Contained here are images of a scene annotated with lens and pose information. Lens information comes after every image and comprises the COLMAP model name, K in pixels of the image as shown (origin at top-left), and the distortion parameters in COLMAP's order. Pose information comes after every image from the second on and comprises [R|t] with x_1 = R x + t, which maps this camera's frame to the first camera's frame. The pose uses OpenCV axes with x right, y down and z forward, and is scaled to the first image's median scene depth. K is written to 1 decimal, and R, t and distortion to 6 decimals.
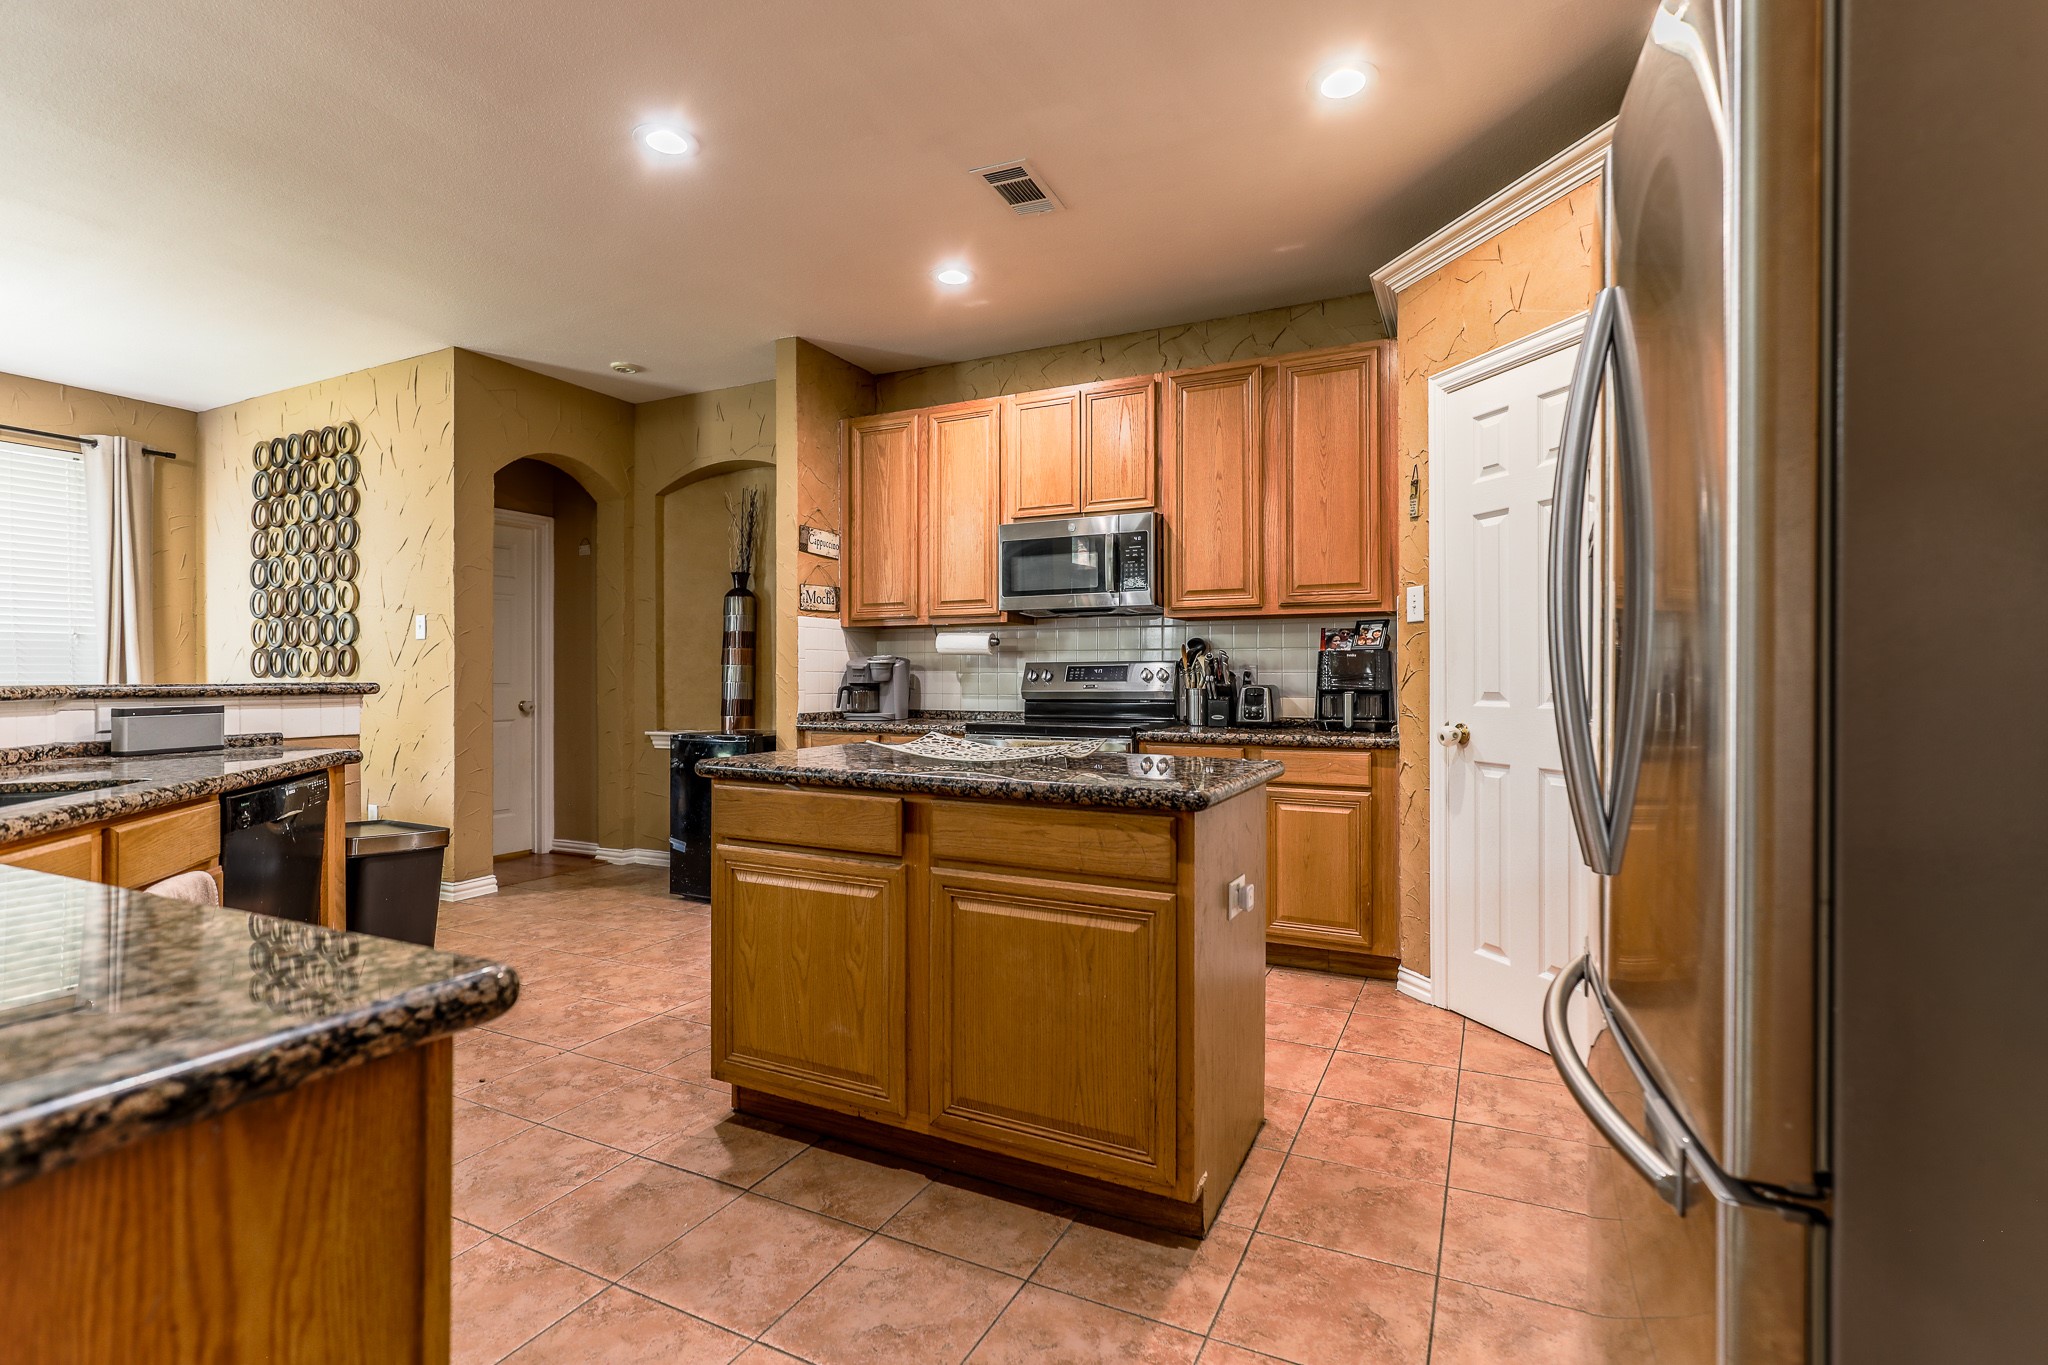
lens RADIAL K [[944.4, 0, 1057.1], [0, 944.4, 676.2], [0, 0, 1]] dist [-0.005178, 0.000714]
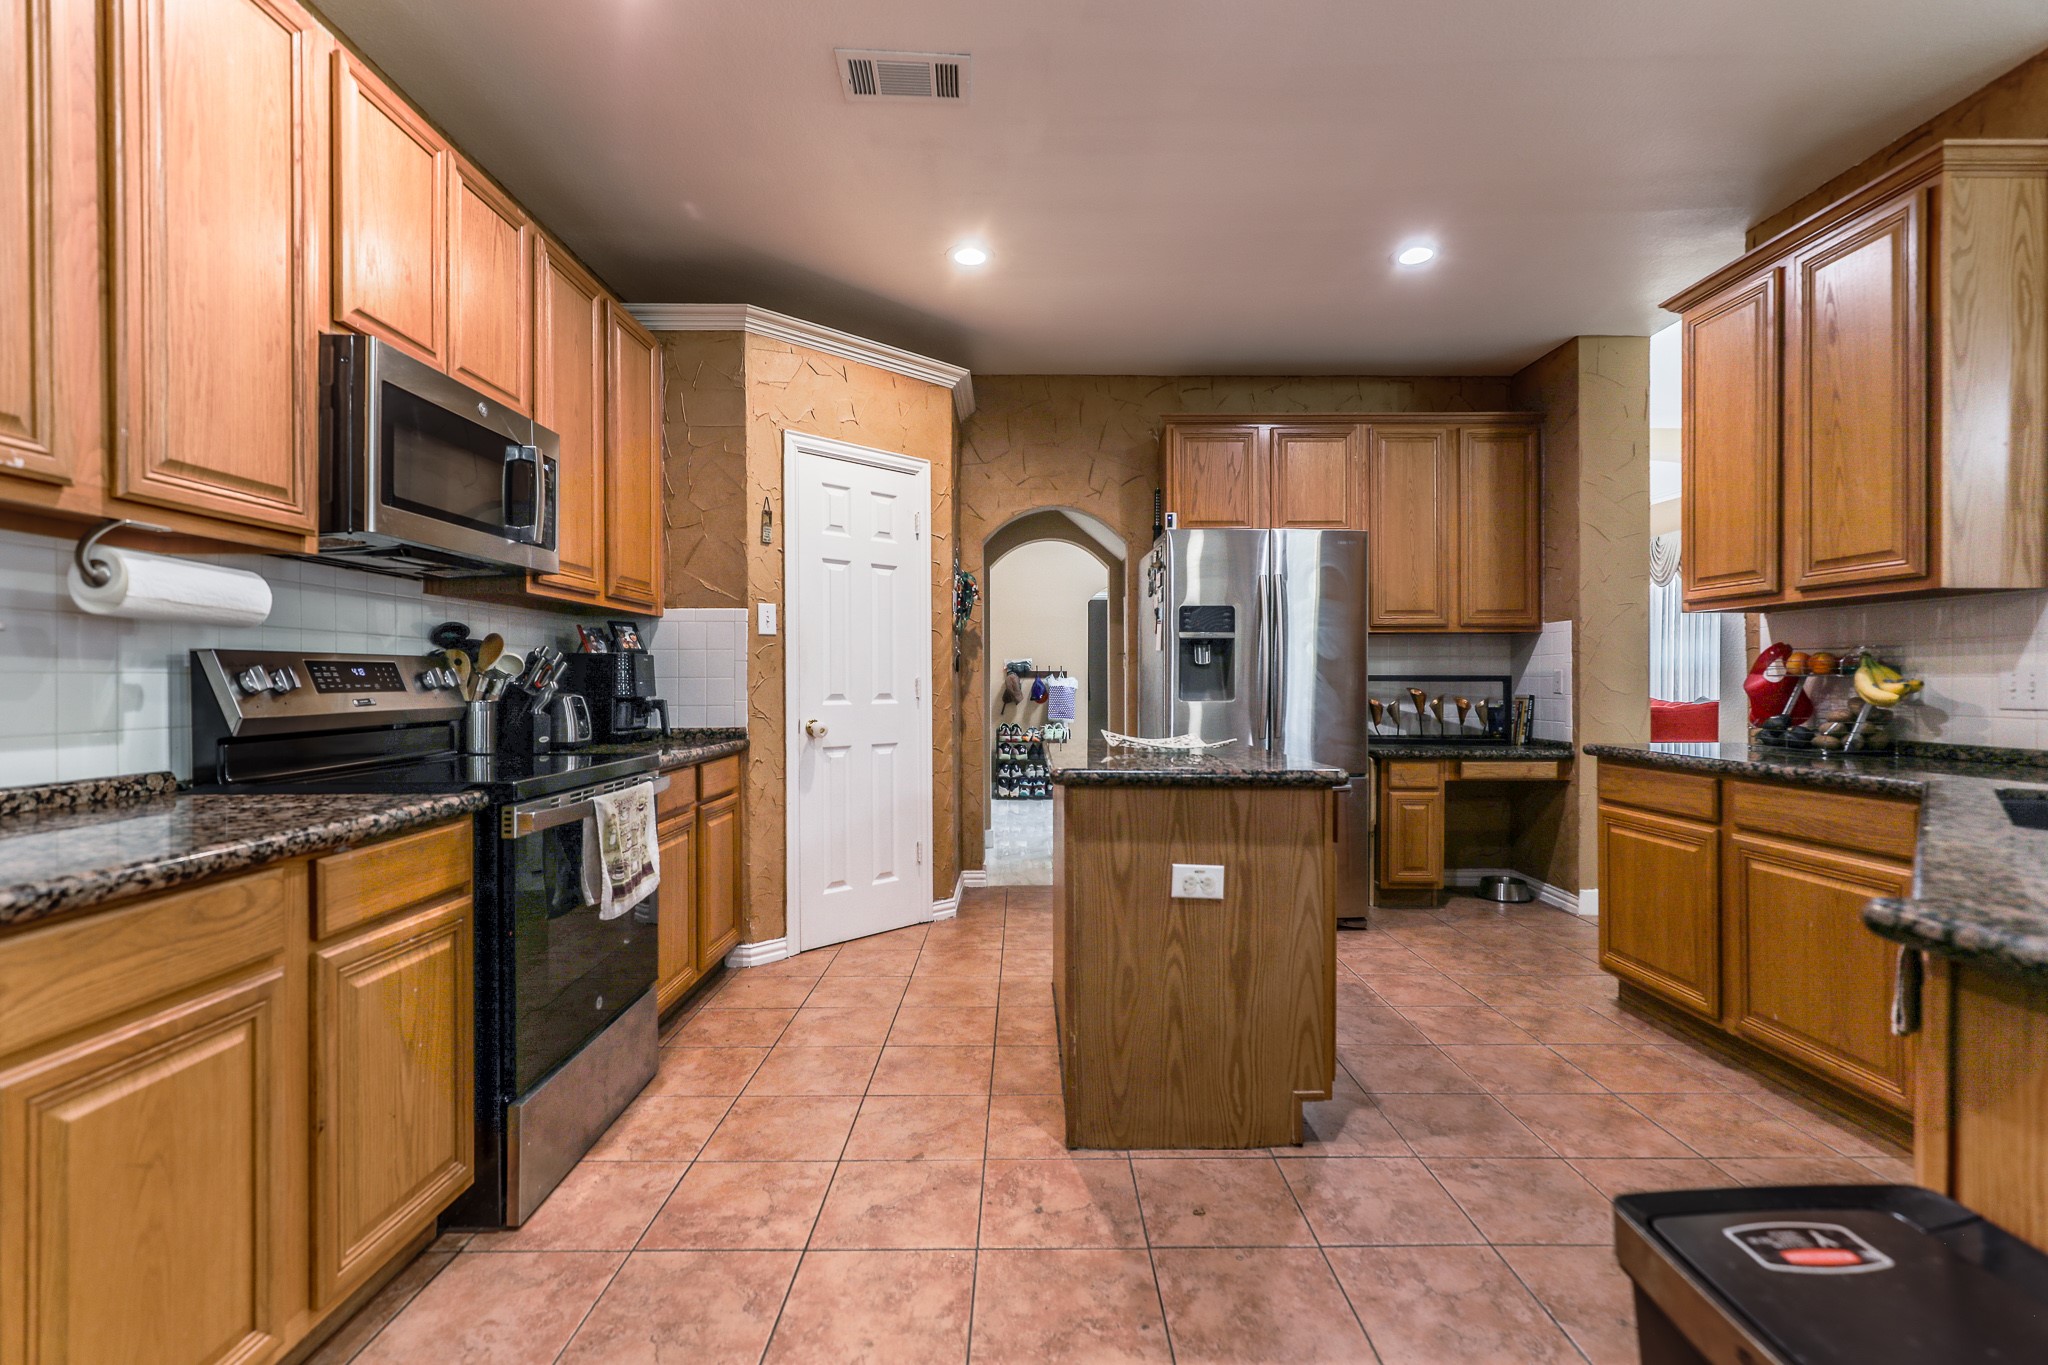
lens RADIAL K [[946.9, 0, 1024.0], [0, 946.9, 682.5], [0, 0, 1]] dist [0.002906, 0.000773]
pose [[-0.441599, -0.000463, 0.897213, -0.542577], [0.000372, 1.000000, 0.000699, -0.000010], [-0.897213, 0.000642, -0.441598, 0.845826]]
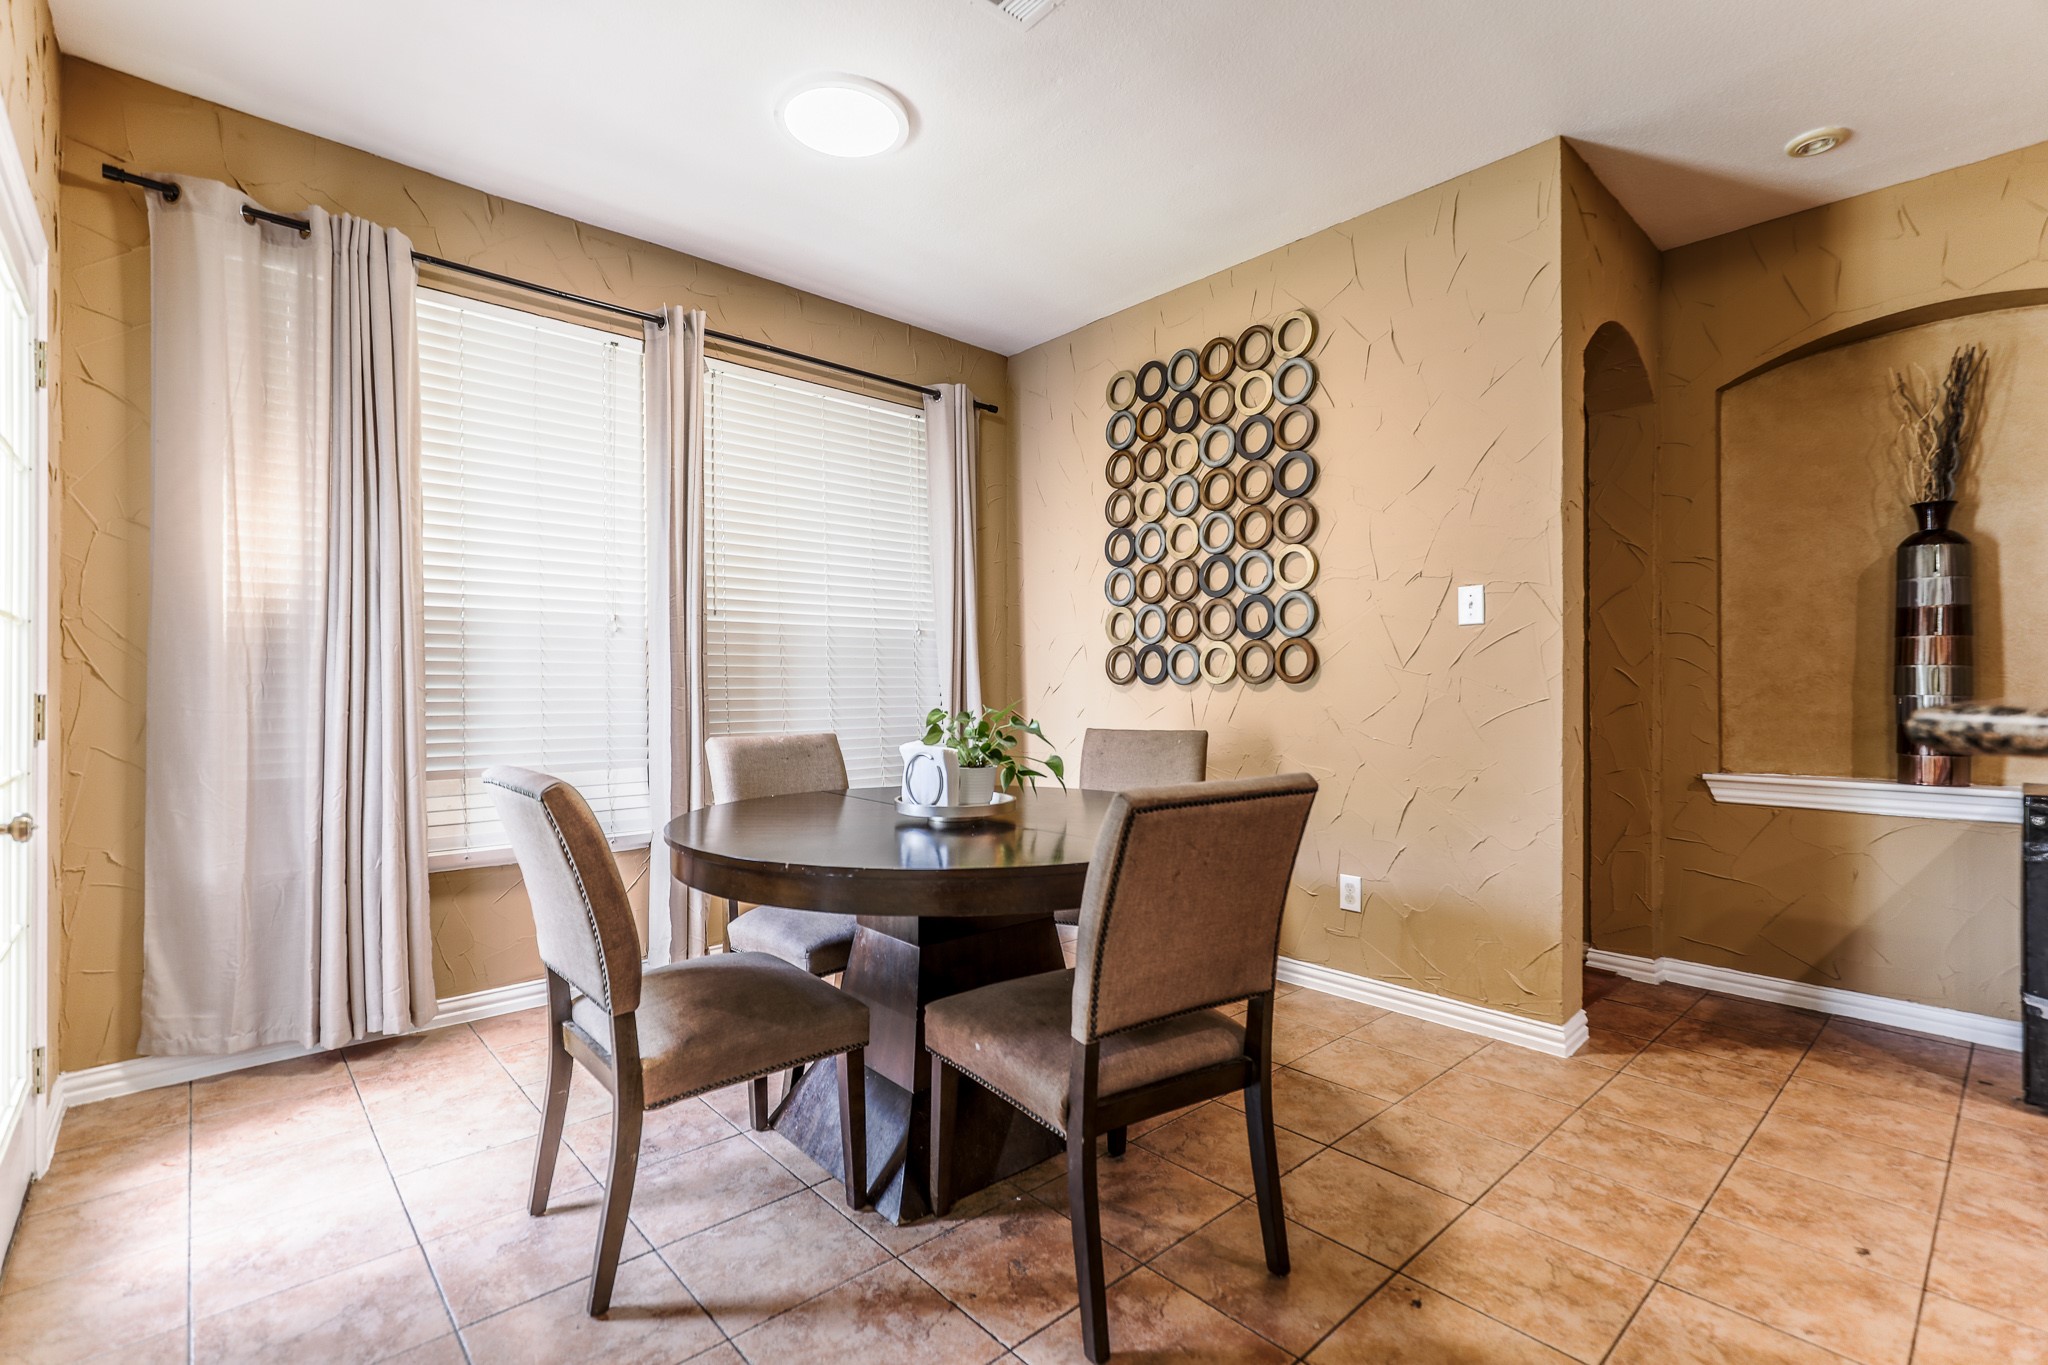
lens RADIAL K [[944.4, 0, 1057.1], [0, 944.4, 676.2], [0, 0, 1]] dist [-0.005178, 0.000714]
pose [[0.931858, -0.002046, -0.362819, -0.718231], [-0.000442, 0.999977, -0.006775, -0.000467], [0.362824, 0.006474, 0.931835, 0.321538]]
